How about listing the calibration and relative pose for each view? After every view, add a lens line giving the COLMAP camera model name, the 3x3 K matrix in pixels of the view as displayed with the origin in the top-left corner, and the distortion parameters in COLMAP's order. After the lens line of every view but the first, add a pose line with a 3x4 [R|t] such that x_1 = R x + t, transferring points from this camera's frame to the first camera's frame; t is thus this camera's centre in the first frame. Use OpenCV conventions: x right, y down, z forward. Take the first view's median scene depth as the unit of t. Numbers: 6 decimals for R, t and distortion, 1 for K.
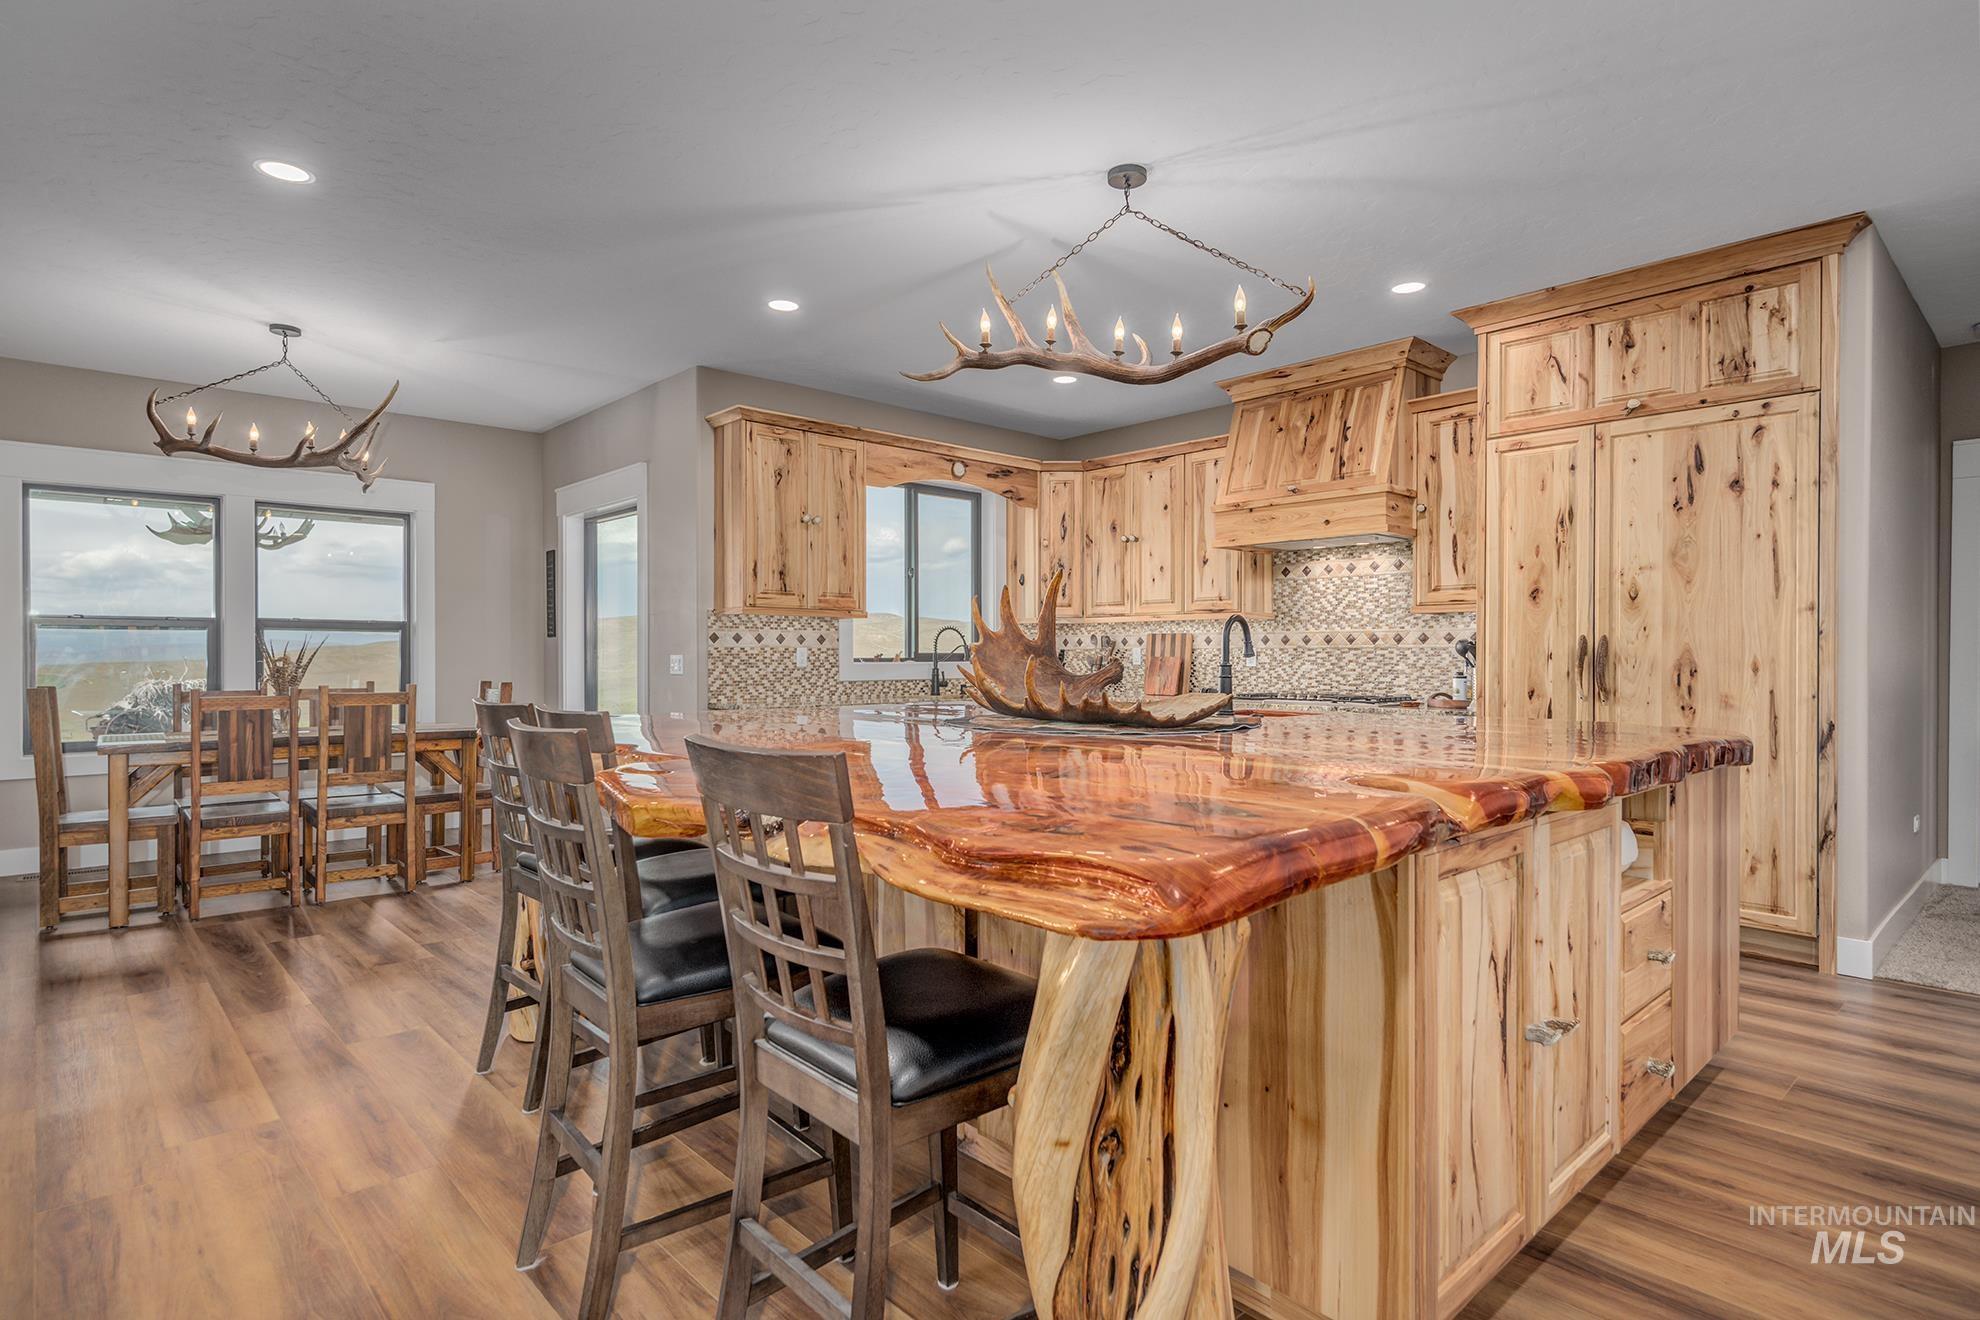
lens RADIAL K [[1037.2, 0, 1006.1], [0, 1037.2, 679.9], [0, 0, 1]] dist [-0.008833, -0.000955]
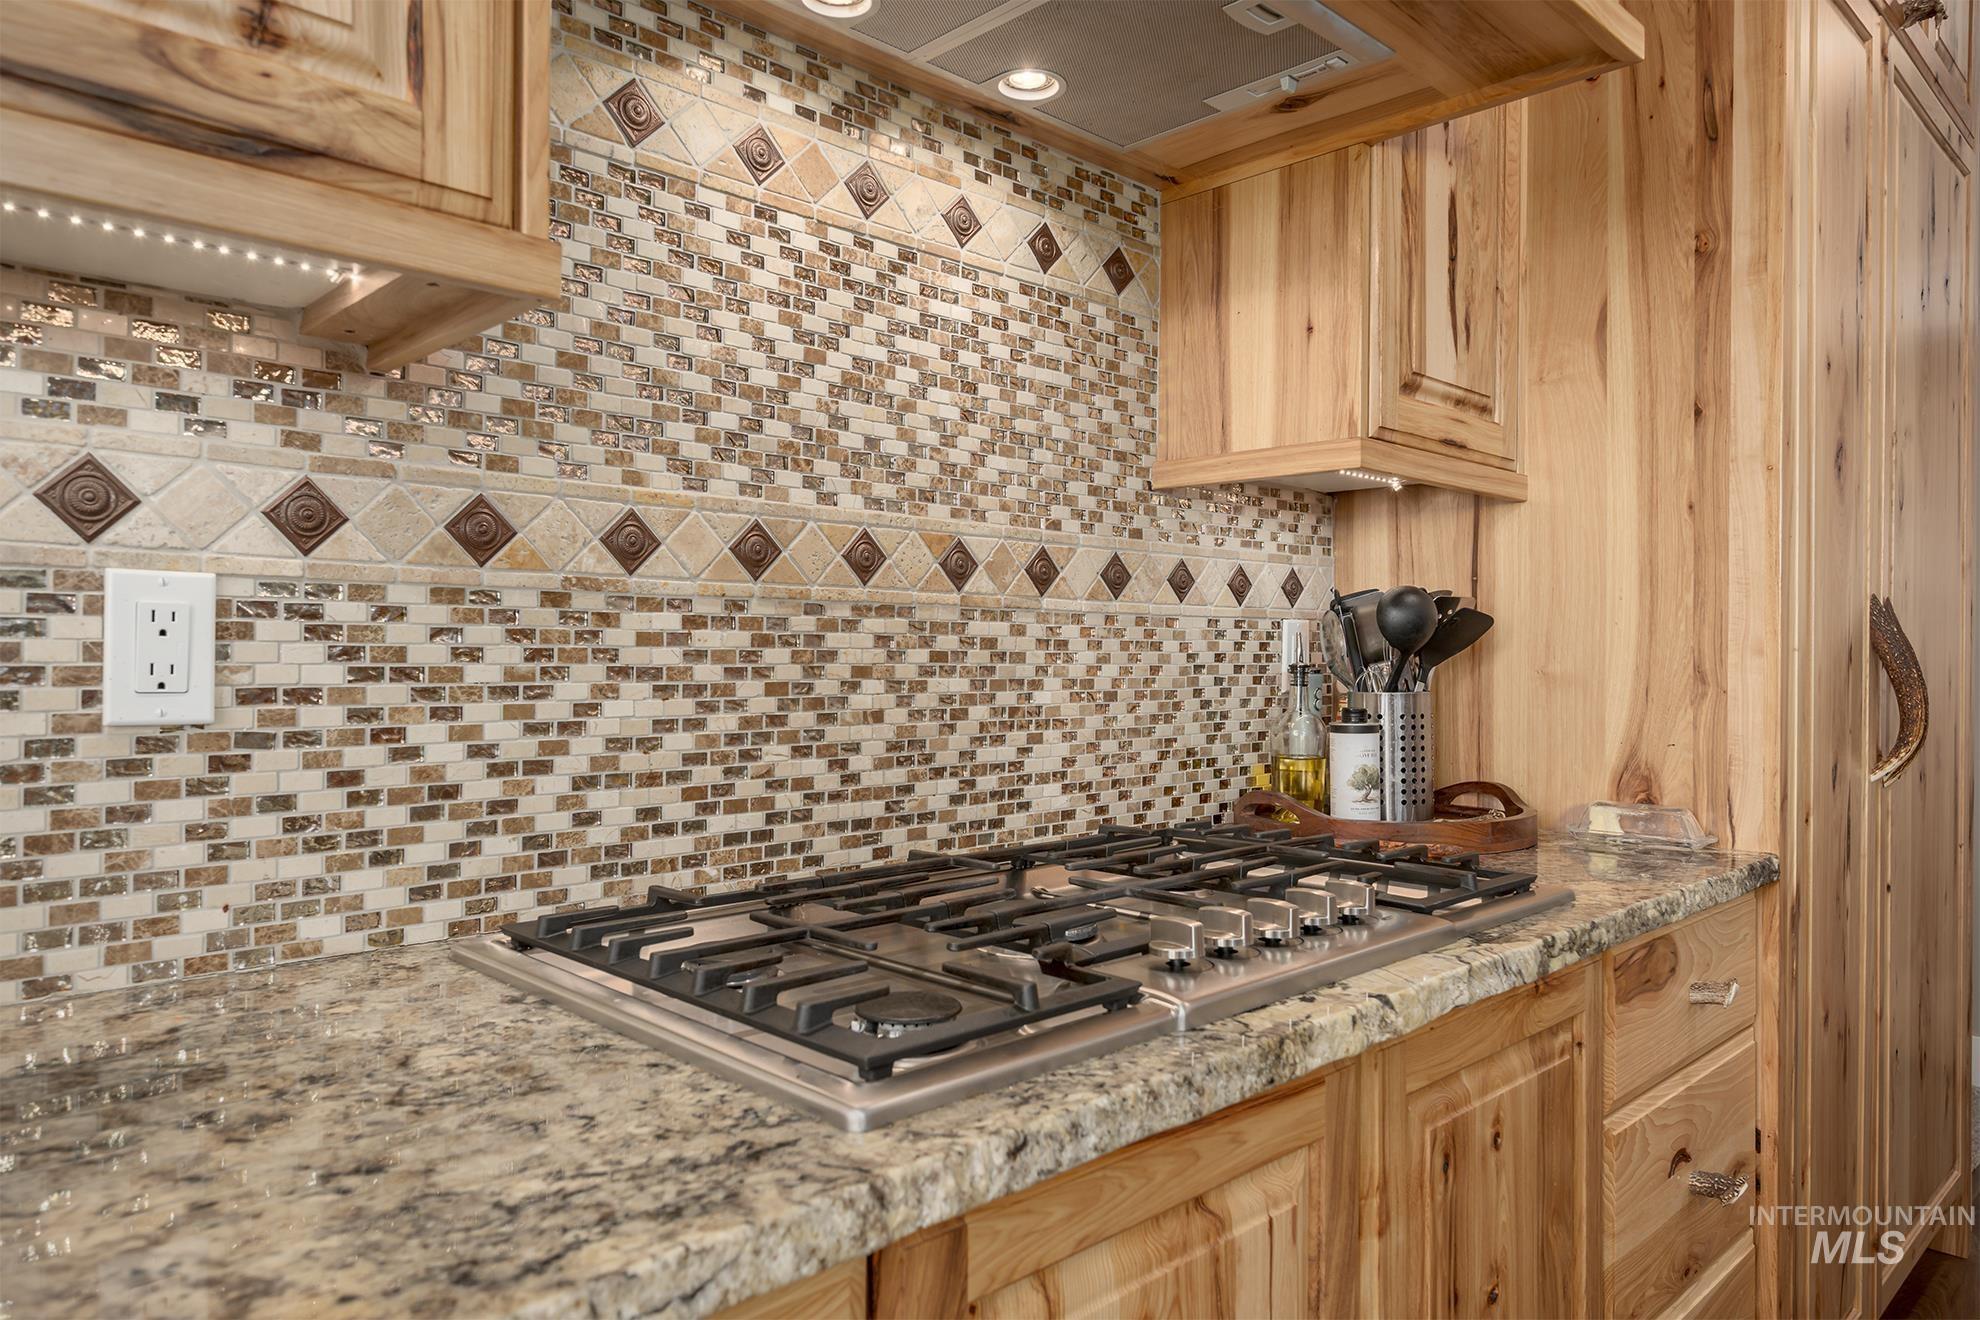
lens RADIAL K [[1281.4, 0, 964.3], [0, 1281.4, 652.0], [0, 0, 1]] dist [0.010435, -0.005607]
pose [[-0.019109, 0.000472, 0.999817, 0.095174], [0.015285, 0.999883, -0.000180, -0.021846], [-0.999701, 0.015279, -0.019114, 1.001044]]
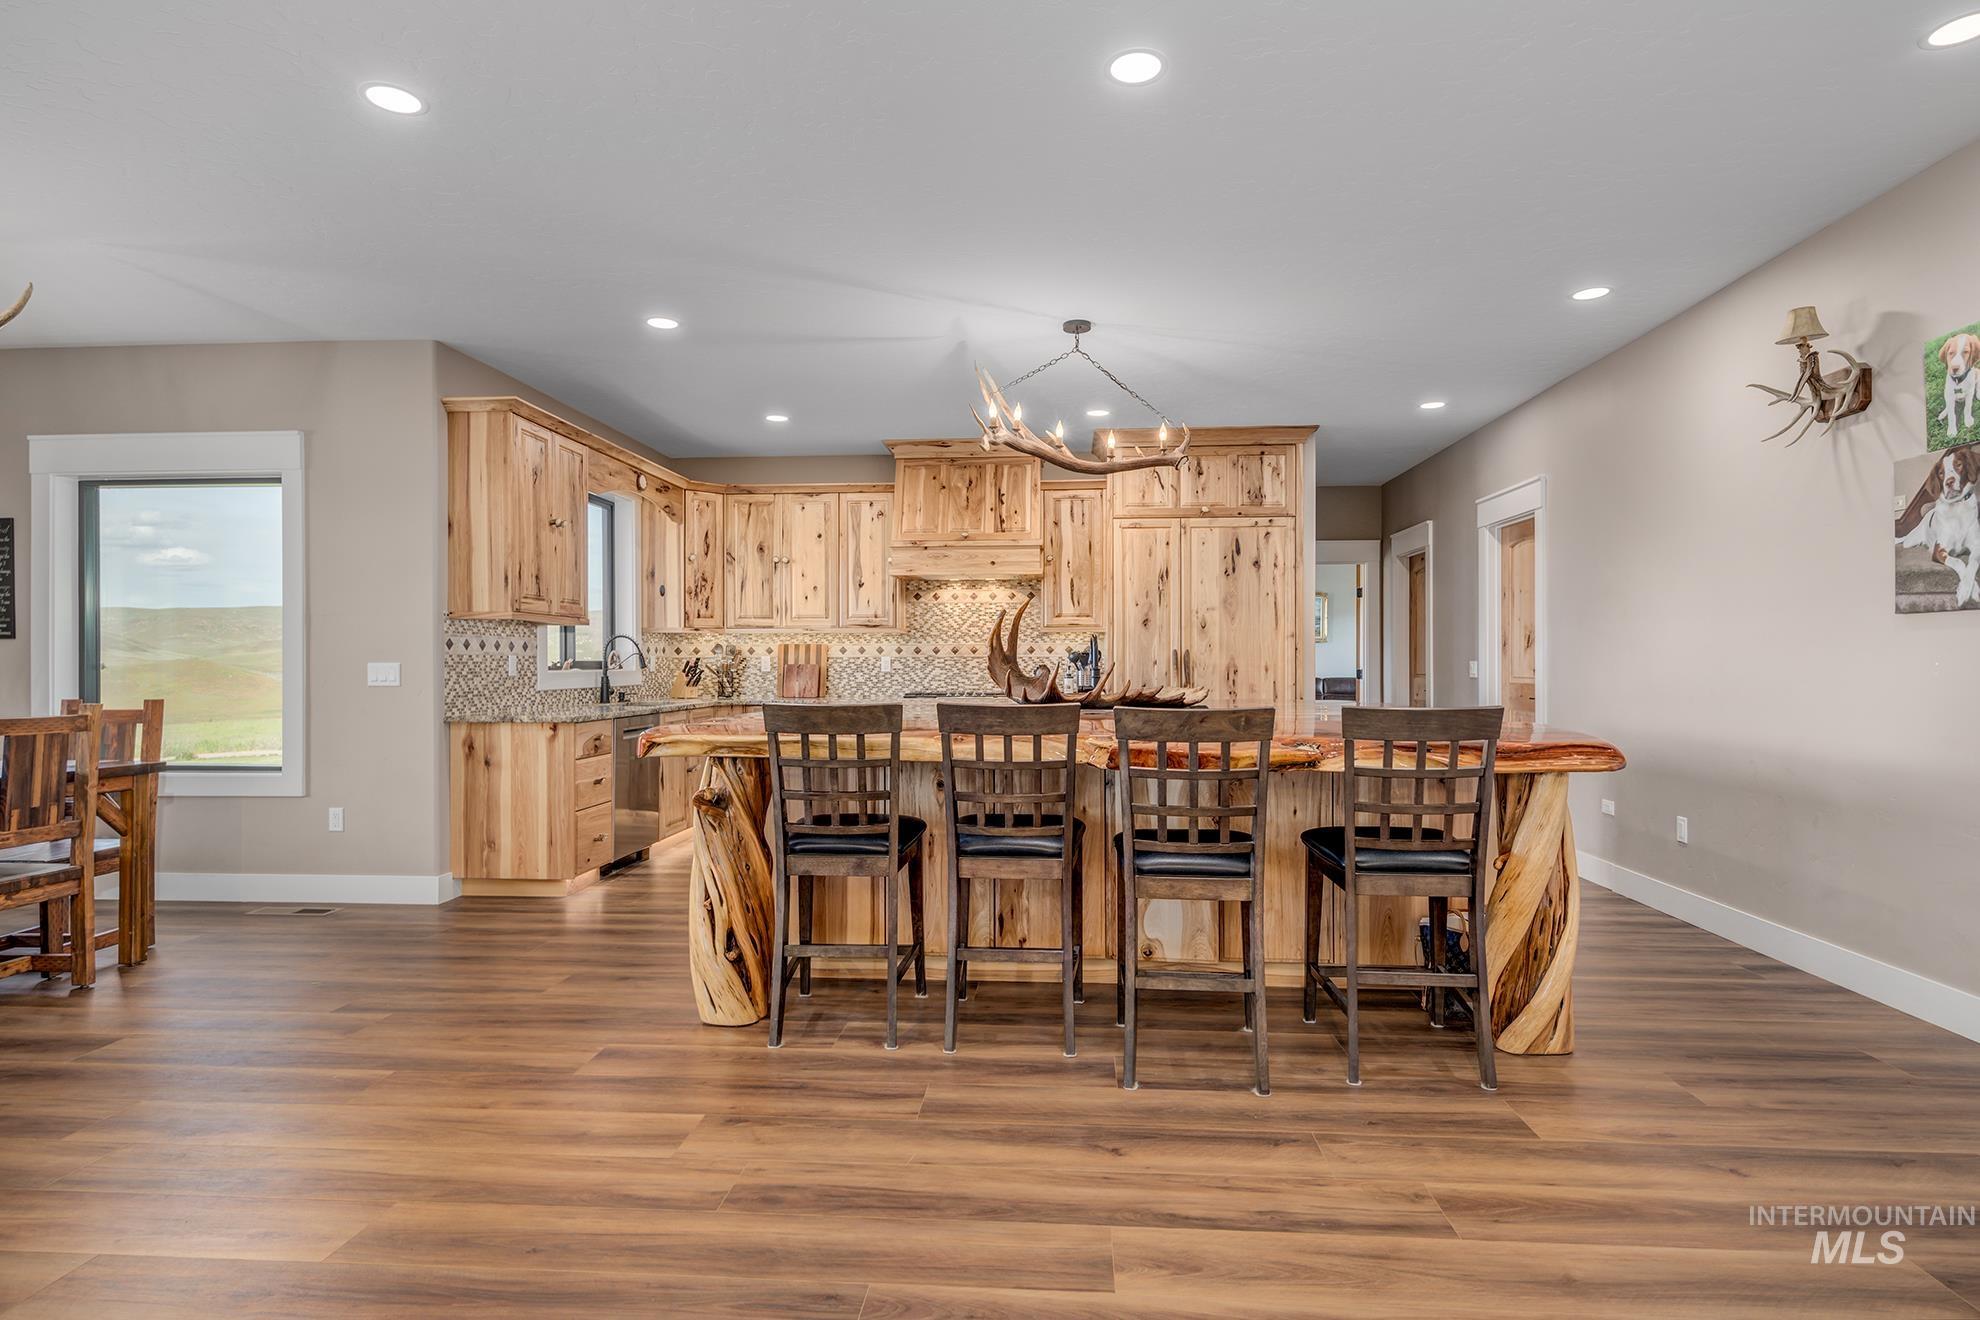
lens RADIAL K [[1037.2, 0, 1013.5], [0, 1037.2, 656.1], [0, 0, 1]] dist [-0.008833, -0.000955]
pose [[0.725208, 0.003257, 0.688522, -0.542542], [0.018404, 0.999540, -0.024113, 0.000340], [-0.688284, 0.030158, 0.724814, 0.015770]]
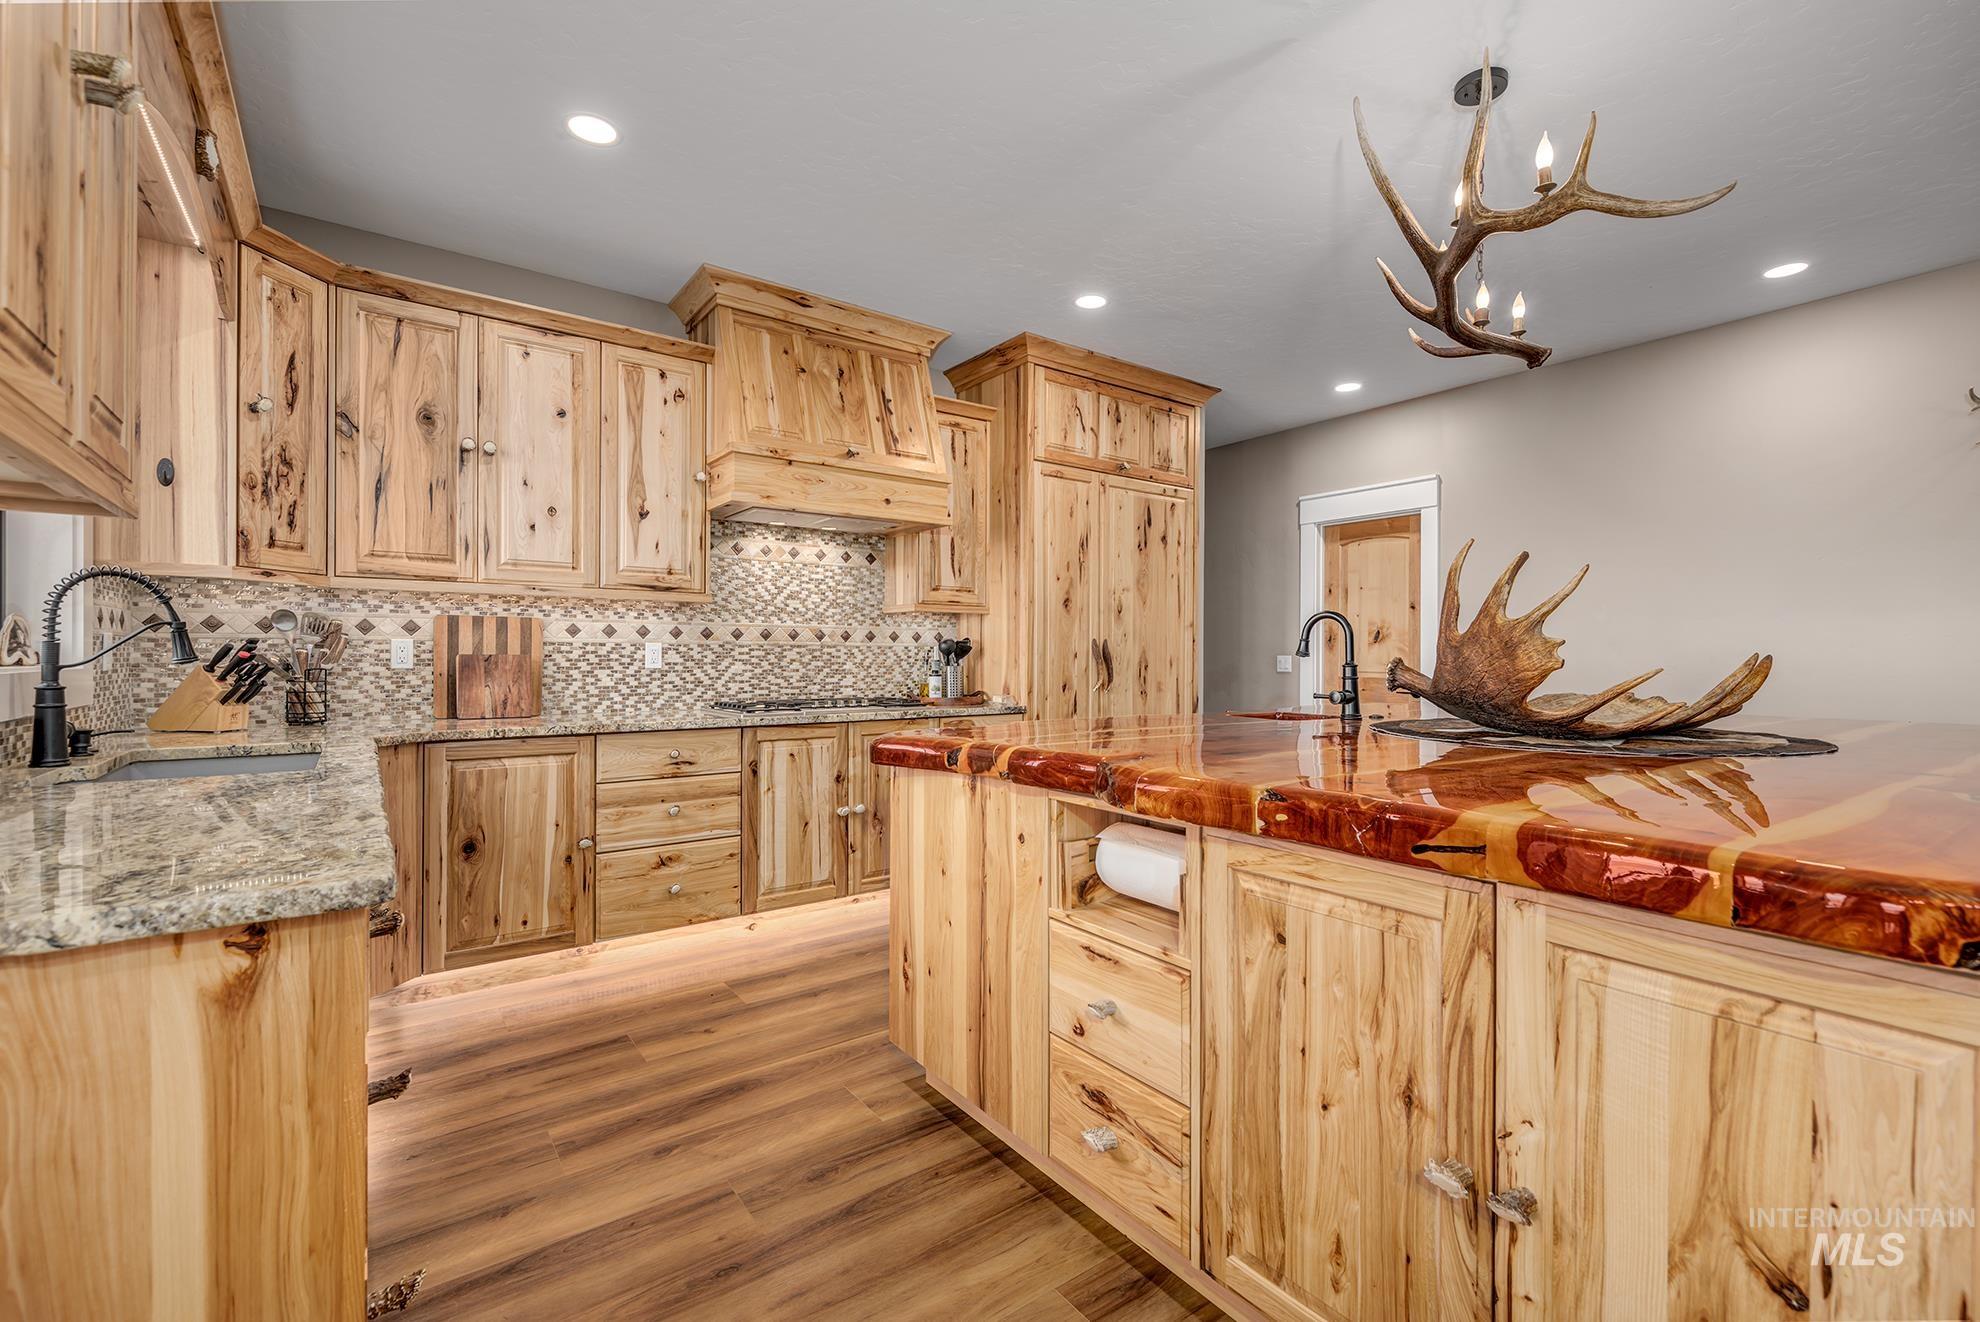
lens RADIAL K [[845.9, 0, 983.4], [0, 845.9, 661.4], [0, 0, 1]] dist [0.000753, -0.000633]
pose [[0.107366, -0.005913, 0.994202, -0.358358], [0.020263, 0.999788, 0.003758, -0.016982], [-0.994013, 0.019742, 0.107463, 0.778376]]
